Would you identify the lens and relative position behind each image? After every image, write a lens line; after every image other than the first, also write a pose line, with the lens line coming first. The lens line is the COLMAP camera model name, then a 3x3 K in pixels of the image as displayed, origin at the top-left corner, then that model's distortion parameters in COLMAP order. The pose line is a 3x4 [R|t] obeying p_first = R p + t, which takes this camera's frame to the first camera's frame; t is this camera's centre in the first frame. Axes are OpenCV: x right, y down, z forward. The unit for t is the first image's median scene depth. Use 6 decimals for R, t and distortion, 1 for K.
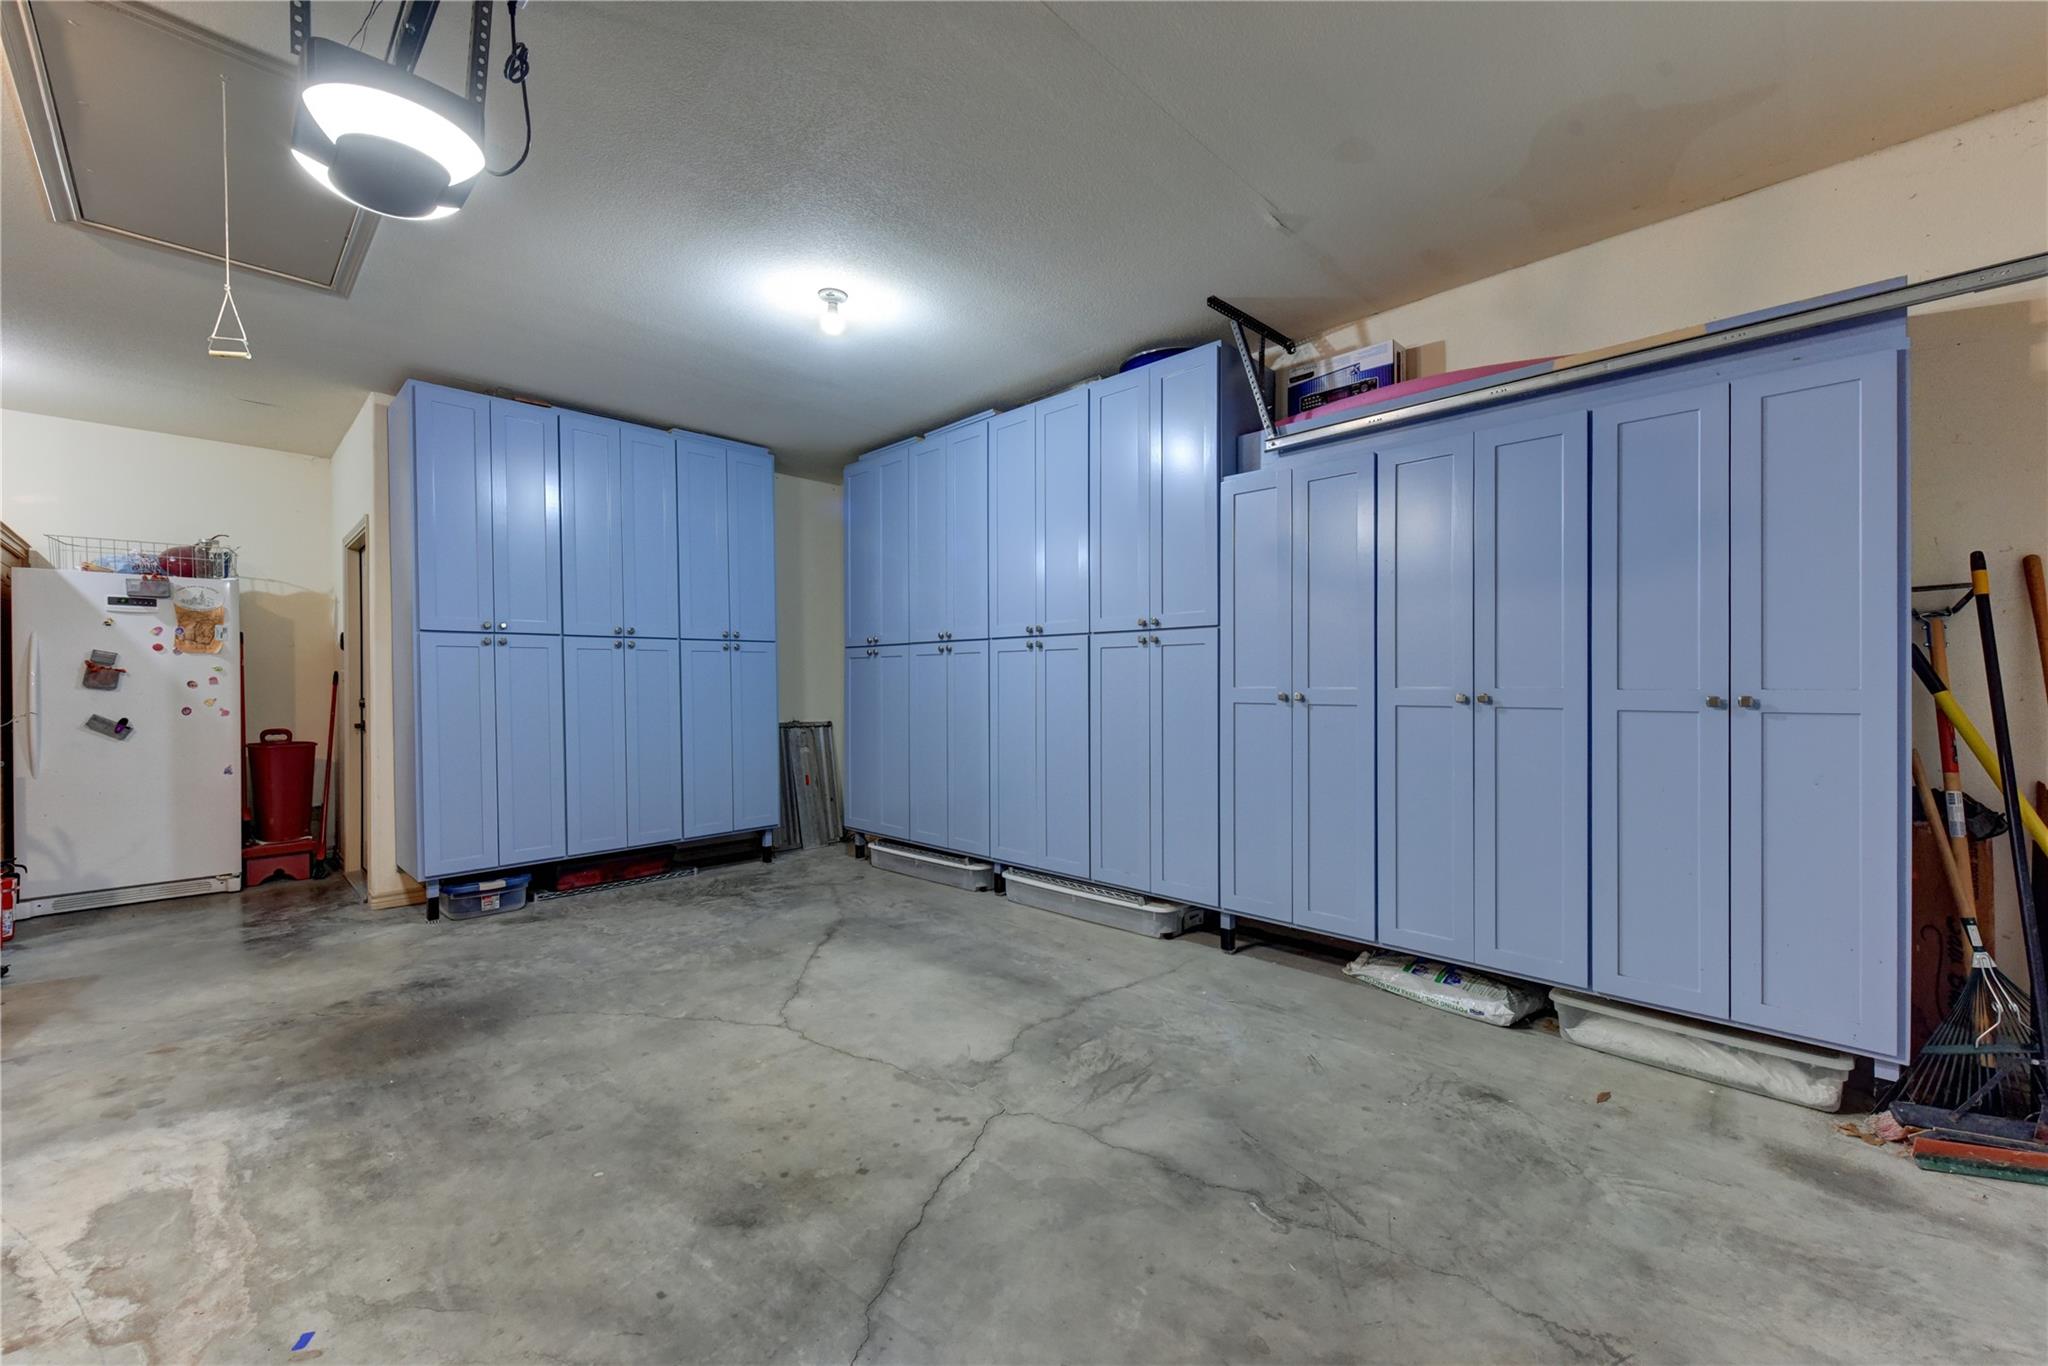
lens RADIAL K [[802.4, 0, 1032.0], [0, 802.4, 675.9], [0, 0, 1]] dist [0.006576, -0.002573]
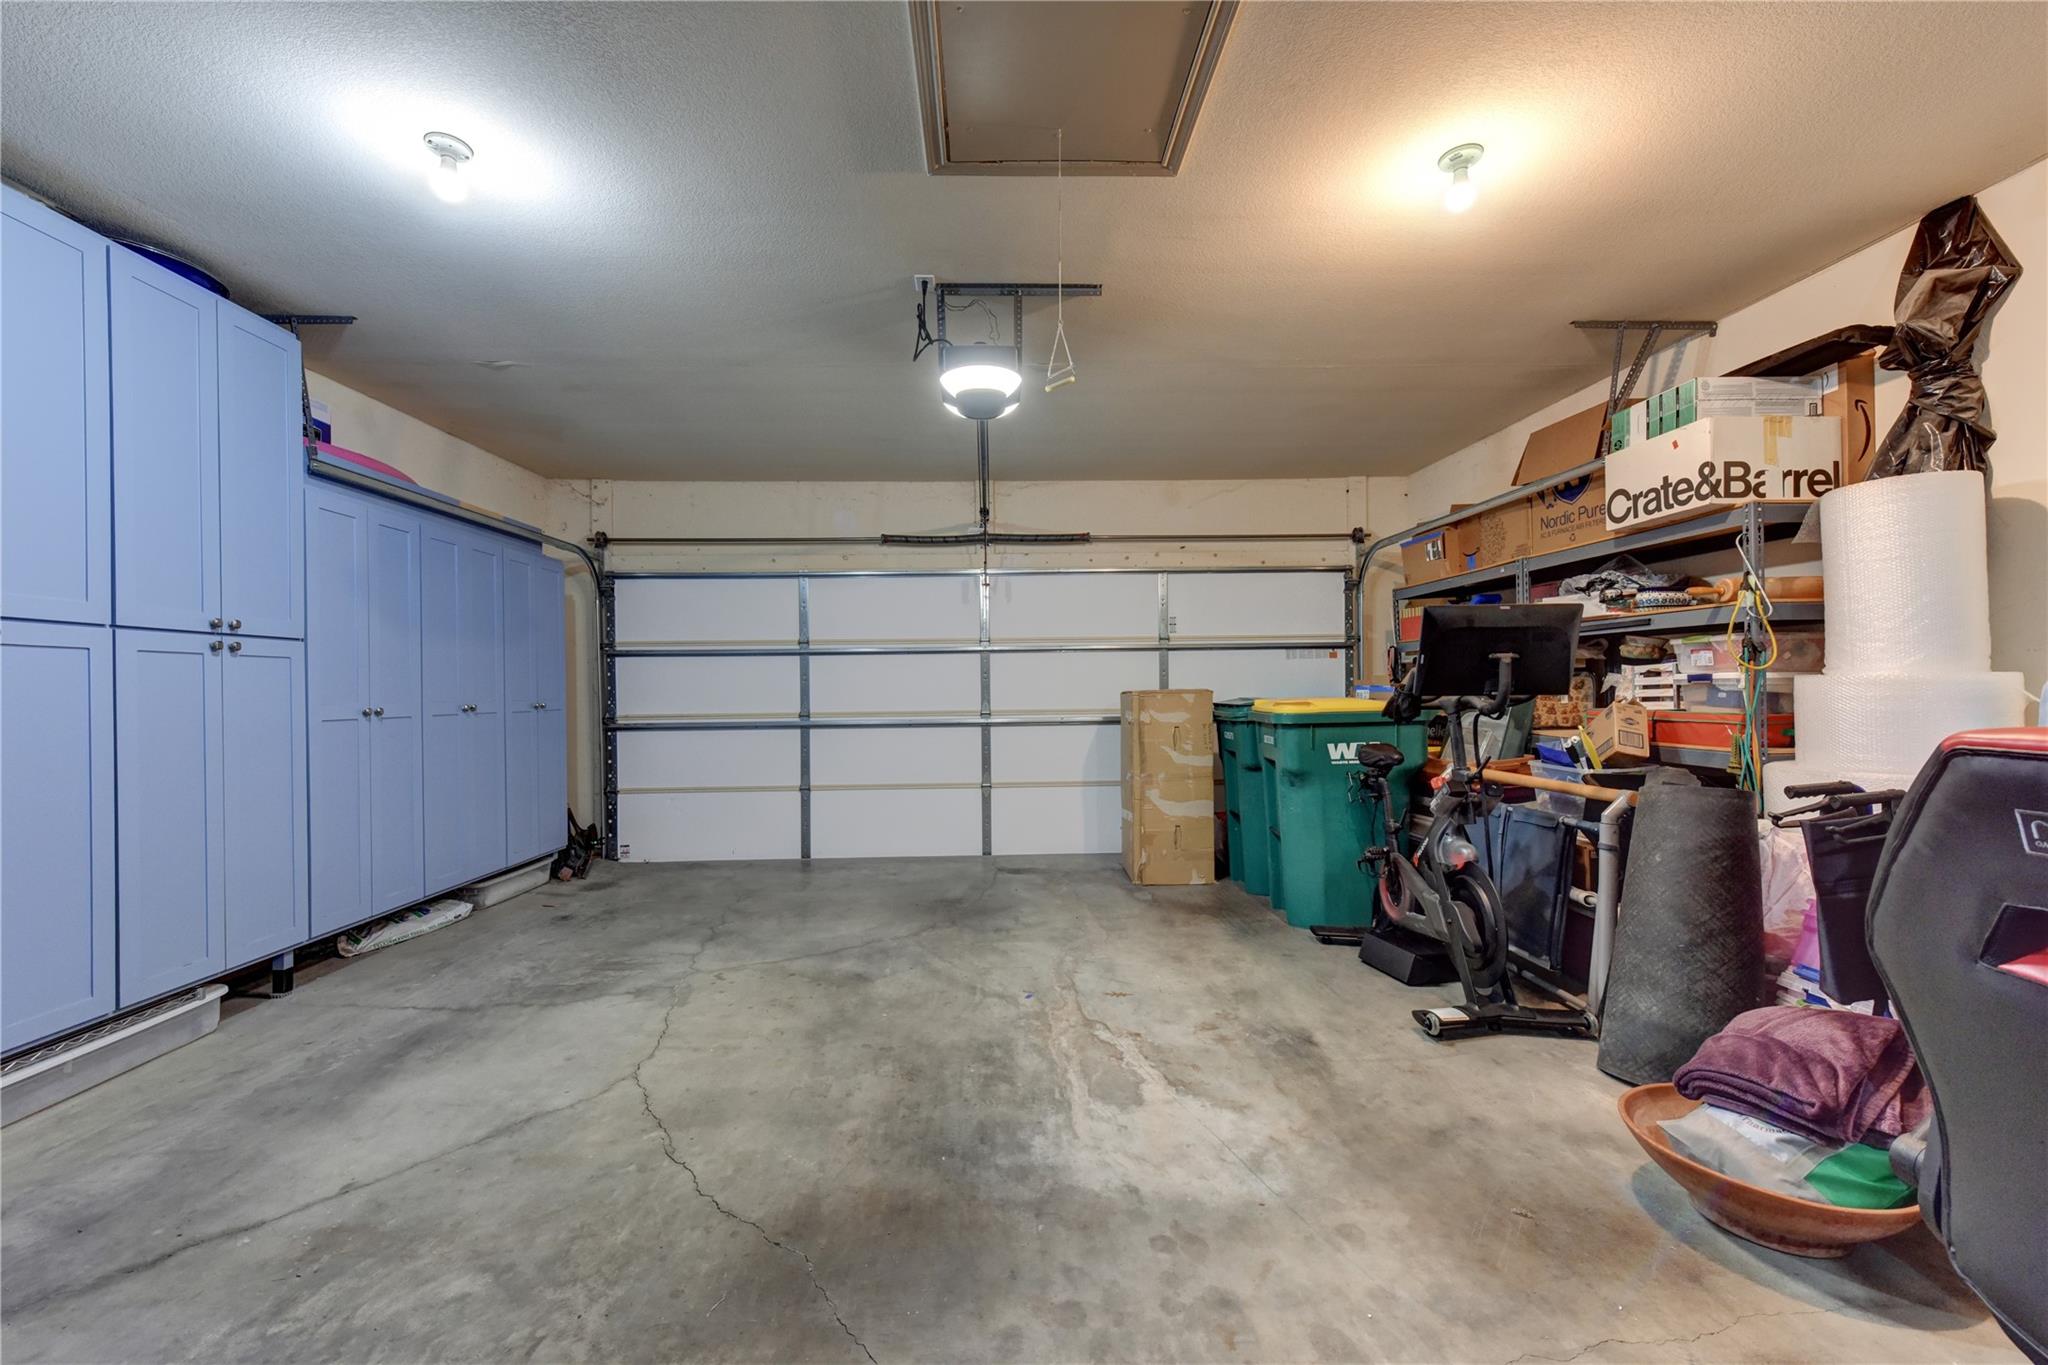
lens RADIAL K [[802.4, 0, 1021.6], [0, 802.4, 687.8], [0, 0, 1]] dist [0.006576, -0.002573]
pose [[-0.721933, 0.011705, 0.691864, -1.340109], [0.006063, 0.999926, -0.010590, 0.010342], [-0.691936, -0.003451, -0.721950, 1.440705]]
